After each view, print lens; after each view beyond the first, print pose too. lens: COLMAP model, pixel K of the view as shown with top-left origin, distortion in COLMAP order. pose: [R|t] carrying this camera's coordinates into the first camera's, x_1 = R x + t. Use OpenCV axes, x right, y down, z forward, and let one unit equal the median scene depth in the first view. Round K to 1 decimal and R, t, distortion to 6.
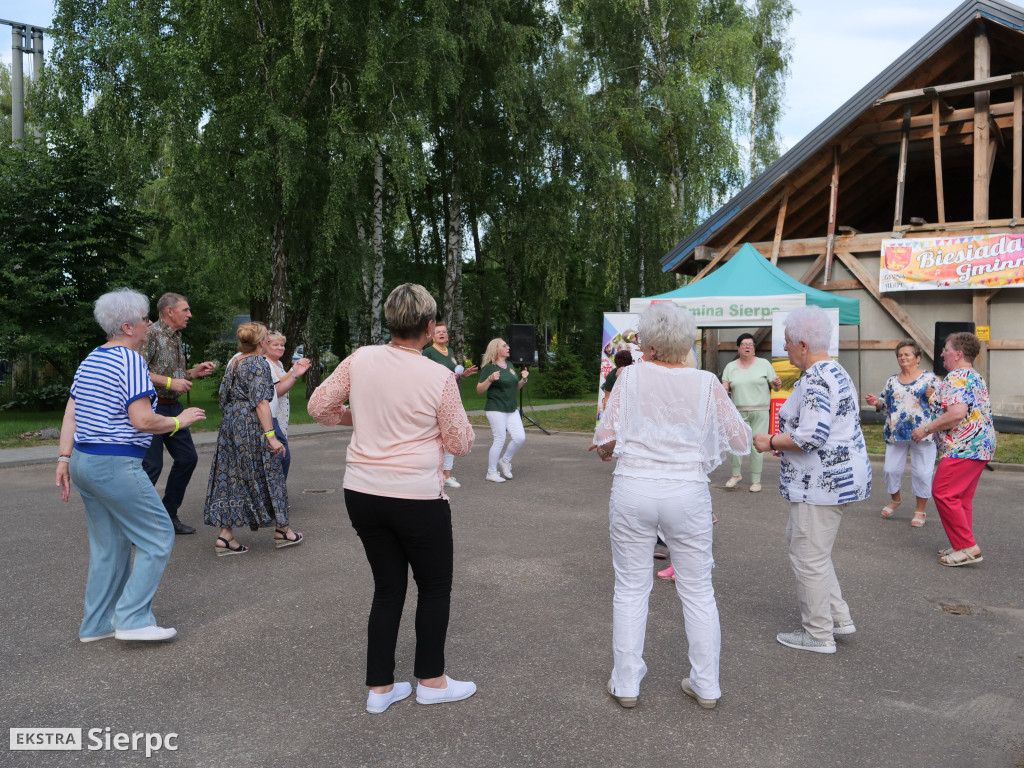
lens RADIAL K [[869.5, 0, 511.3], [0, 869.5, 383.9], [0, 0, 1]] dist [0.000081, -0.011723]
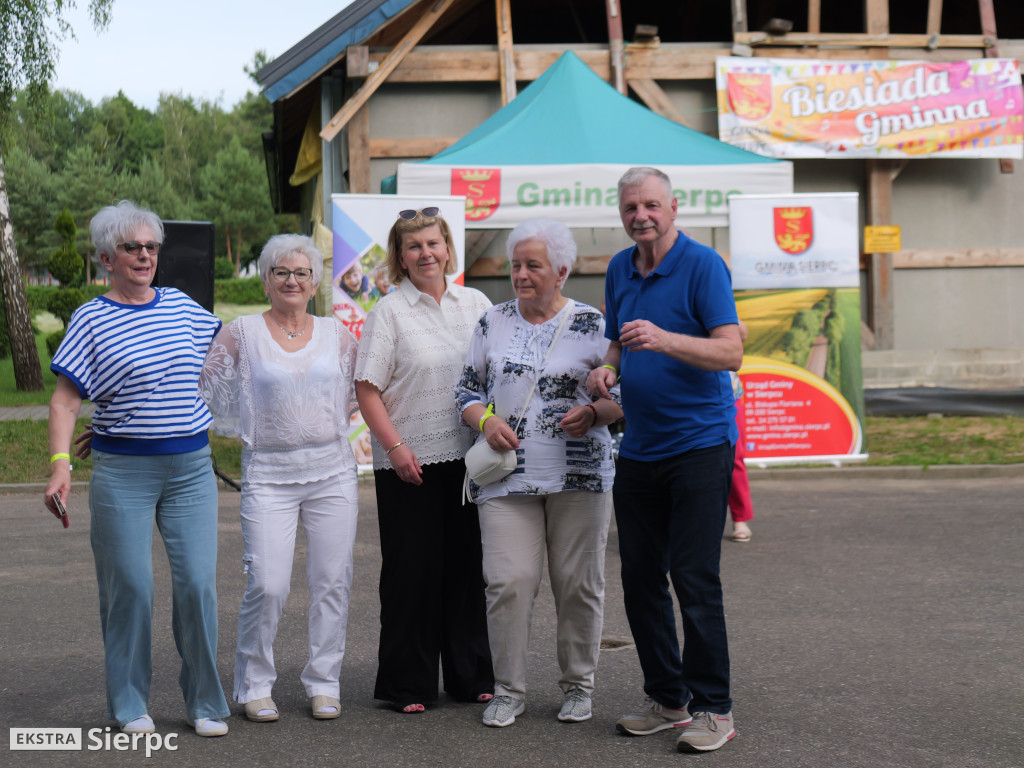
lens RADIAL K [[2074.3, 0, 515.6], [0, 2074.3, 360.5], [0, 0, 1]] dist [-0.035821, 0.000000]
pose [[0.738905, -0.044493, 0.672339, -0.499905], [0.042996, 0.998897, 0.018850, -0.015670], [-0.672436, 0.014979, 0.740003, 0.179846]]
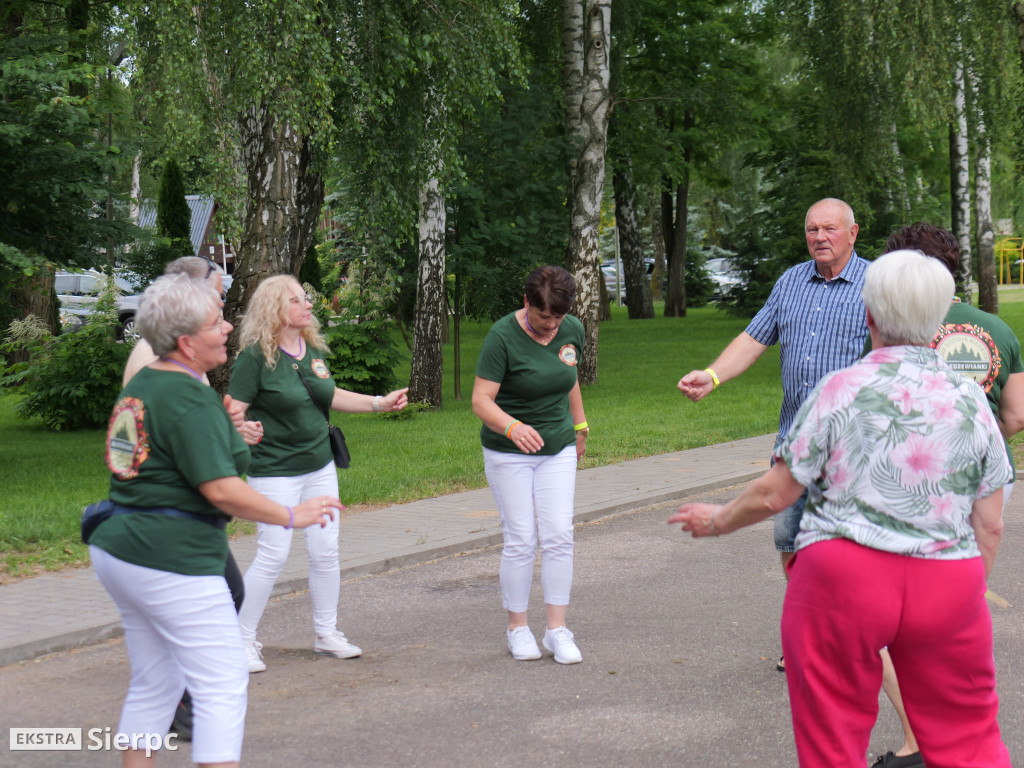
lens RADIAL K [[2074.3, 0, 512.8], [0, 2074.3, 382.1], [0, 0, 1]] dist [-0.035821, 0.000000]
pose [[0.996750, -0.038230, 0.070907, -0.302797], [0.036888, 0.999117, 0.020133, -0.014902], [-0.071614, -0.017452, 0.997280, 0.145027]]
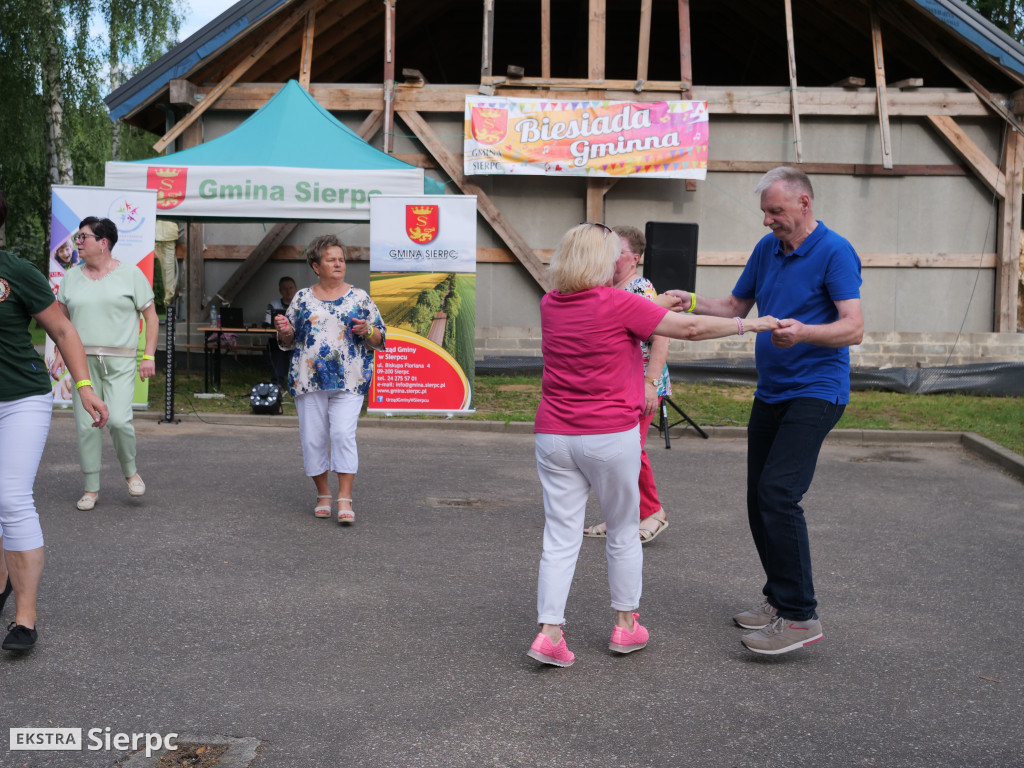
lens RADIAL K [[1291.7, 0, 502.1], [0, 1291.7, 372.2], [0, 0, 1]] dist [0.006227, 0.000000]
pose [[0.817992, -0.034300, 0.574206, -0.125306], [0.007054, 0.998744, 0.049610, -0.003984], [-0.575186, -0.036530, 0.817207, 0.174515]]
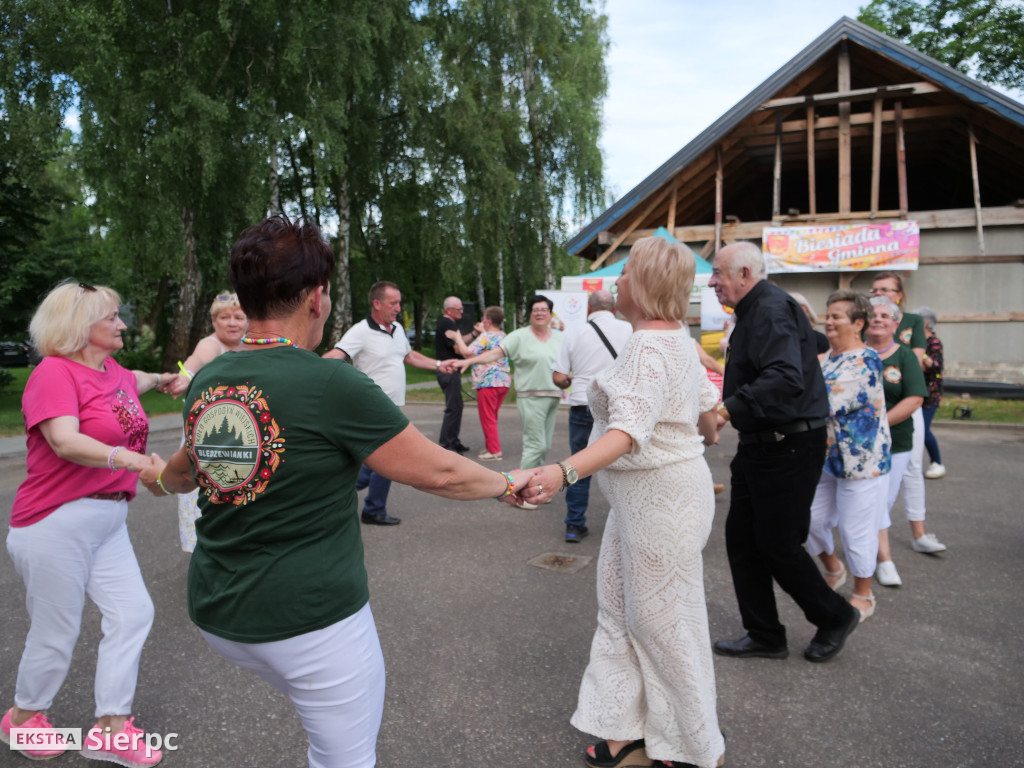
lens RADIAL K [[737.3, 0, 510.5], [0, 737.3, 386.1], [0, 0, 1]] dist [-0.069887, 0.031504]
pose [[0.975979, -0.030658, 0.215695, -0.116017], [0.023015, 0.999018, 0.037860, -0.001639], [-0.216644, -0.031987, 0.975727, 0.127441]]
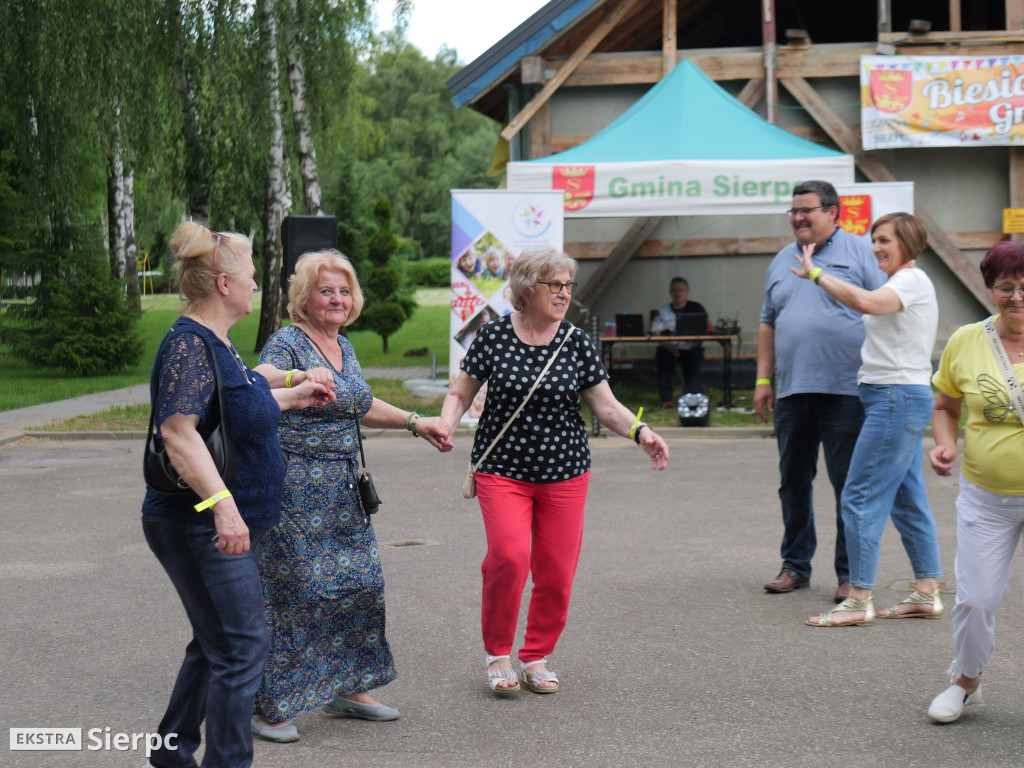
lens RADIAL K [[2074.3, 0, 516.6], [0, 2074.3, 351.6], [0, 0, 1]] dist [-0.035821, 0.000000]
pose [[0.878937, -0.045530, 0.474759, -0.423426], [0.042899, 0.998945, 0.016379, -0.006455], [-0.475004, 0.005971, 0.879964, -0.076172]]
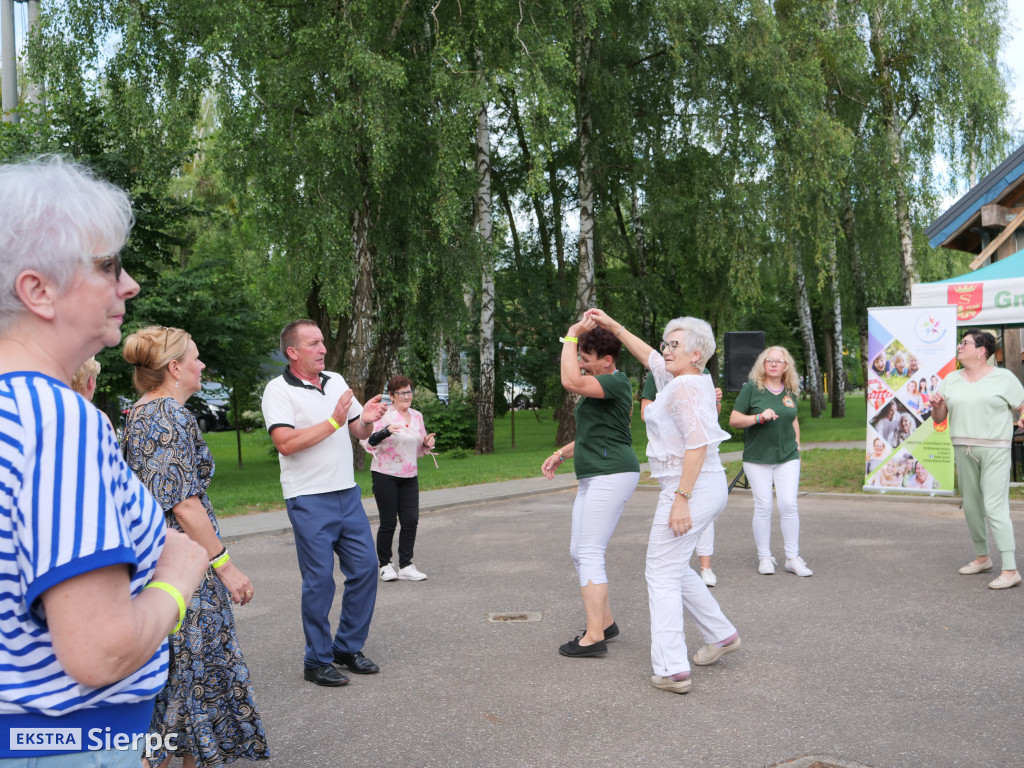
lens RADIAL K [[1112.0, 0, 508.3], [0, 1112.0, 375.1], [0, 0, 1]] dist [-0.001942, 0.000000]
pose [[0.994667, -0.040675, -0.094782, -0.083117], [0.036431, 0.998273, -0.046093, -0.003276], [0.096493, 0.042394, 0.994430, 0.138892]]
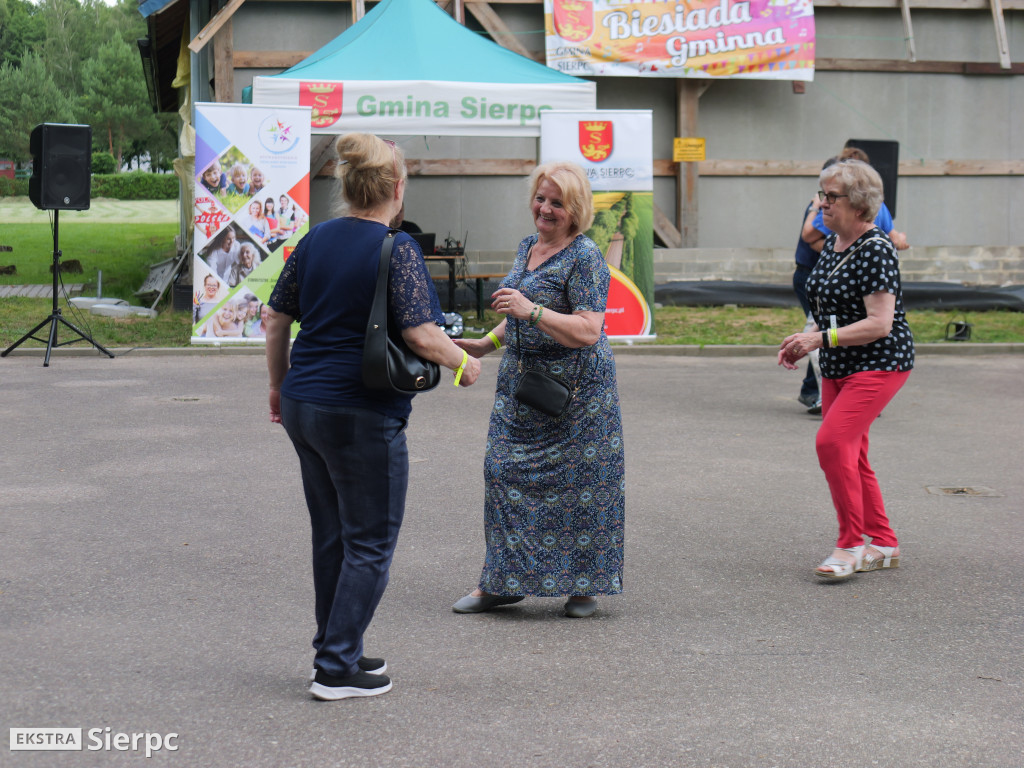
lens RADIAL K [[2074.3, 0, 533.6], [0, 2074.3, 345.0], [0, 0, 1]] dist [-0.035821, 0.000000]
pose [[0.694931, -0.061442, 0.716446, -0.589452], [0.025318, 0.997816, 0.061014, -0.011633], [-0.718630, -0.024261, 0.694969, 0.043074]]
